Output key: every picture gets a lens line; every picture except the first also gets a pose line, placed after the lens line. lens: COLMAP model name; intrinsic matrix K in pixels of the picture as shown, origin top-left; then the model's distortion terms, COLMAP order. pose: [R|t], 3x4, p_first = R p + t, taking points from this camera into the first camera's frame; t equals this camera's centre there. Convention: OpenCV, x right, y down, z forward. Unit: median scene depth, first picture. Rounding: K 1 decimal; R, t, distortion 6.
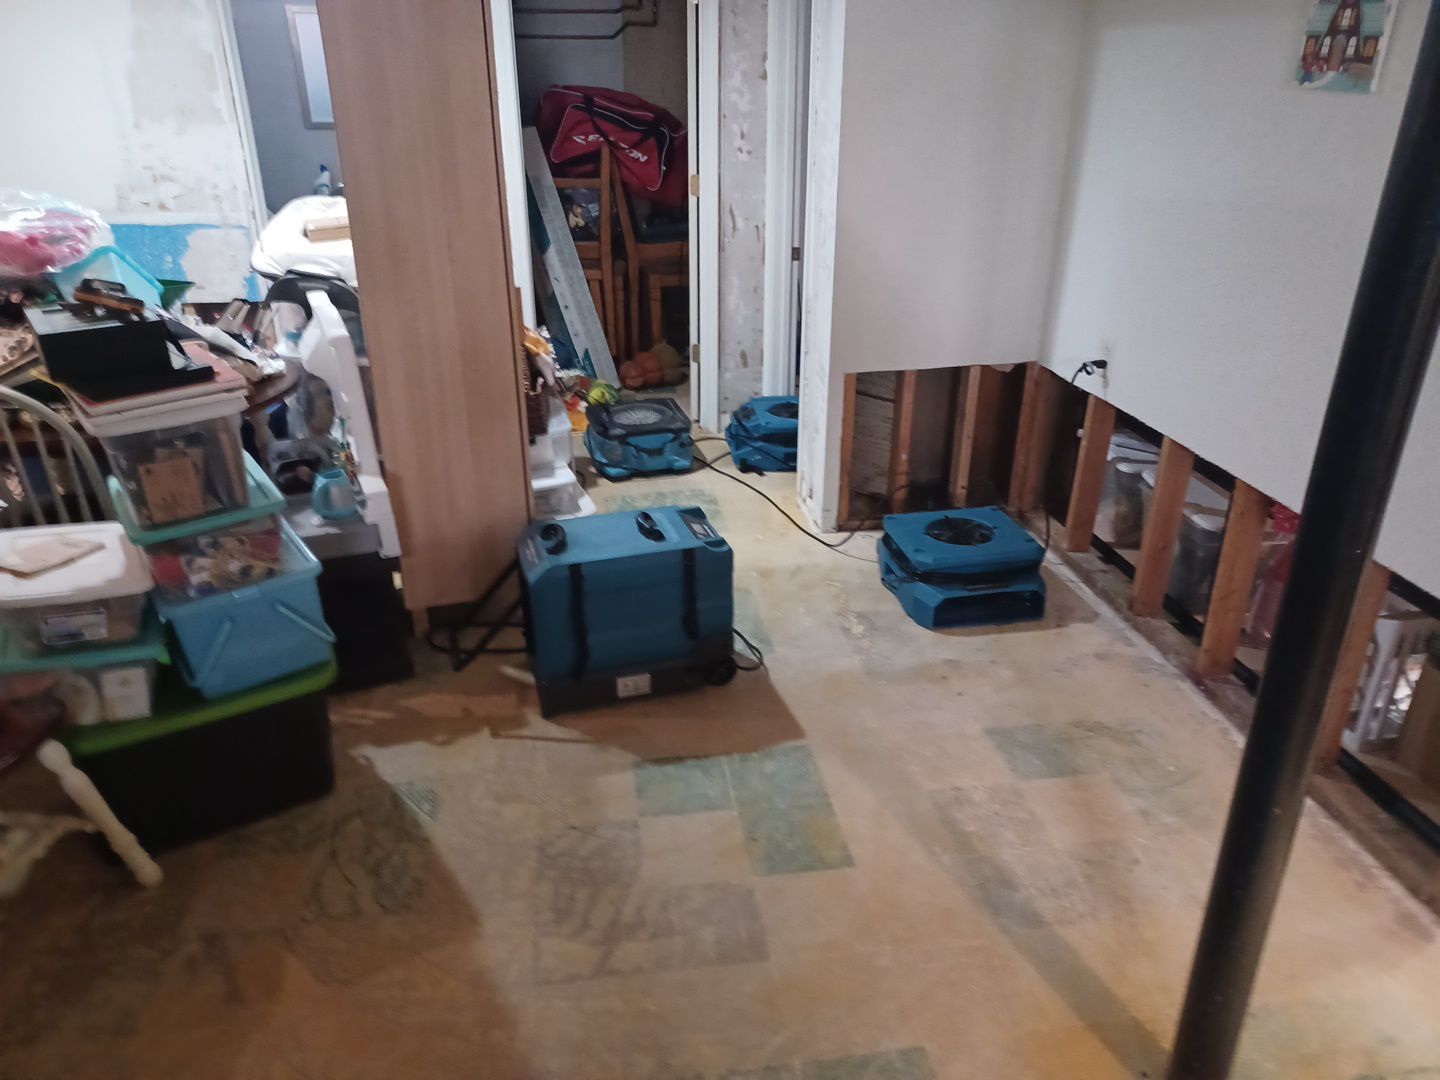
lens RADIAL K [[1057.3, 0, 722.7], [0, 1057.3, 548.9], [0, 0, 1]] dist [0.057672, -0.038288]
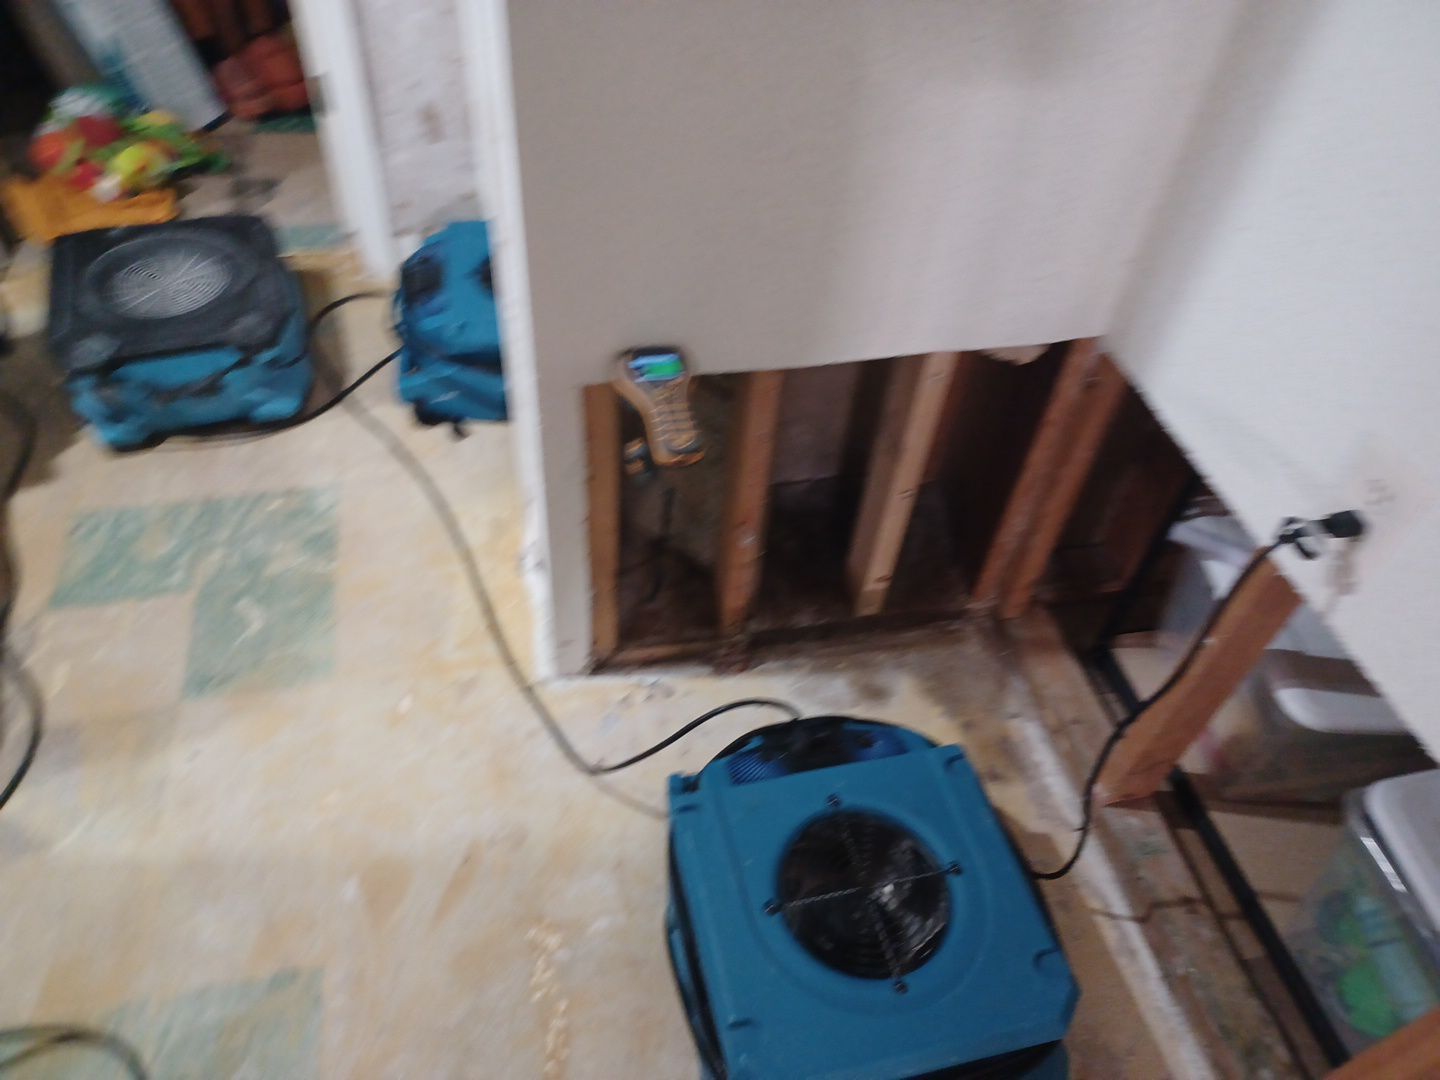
lens RADIAL K [[1057.3, 0, 736.0], [0, 1057.3, 538.5], [0, 0, 1]] dist [0.057672, -0.038288]
pose [[0.993766, -0.004135, 0.111407, 0.160511], [-0.039150, 0.922720, 0.383478, -0.322572], [-0.104383, -0.385449, 0.916806, 0.826859]]
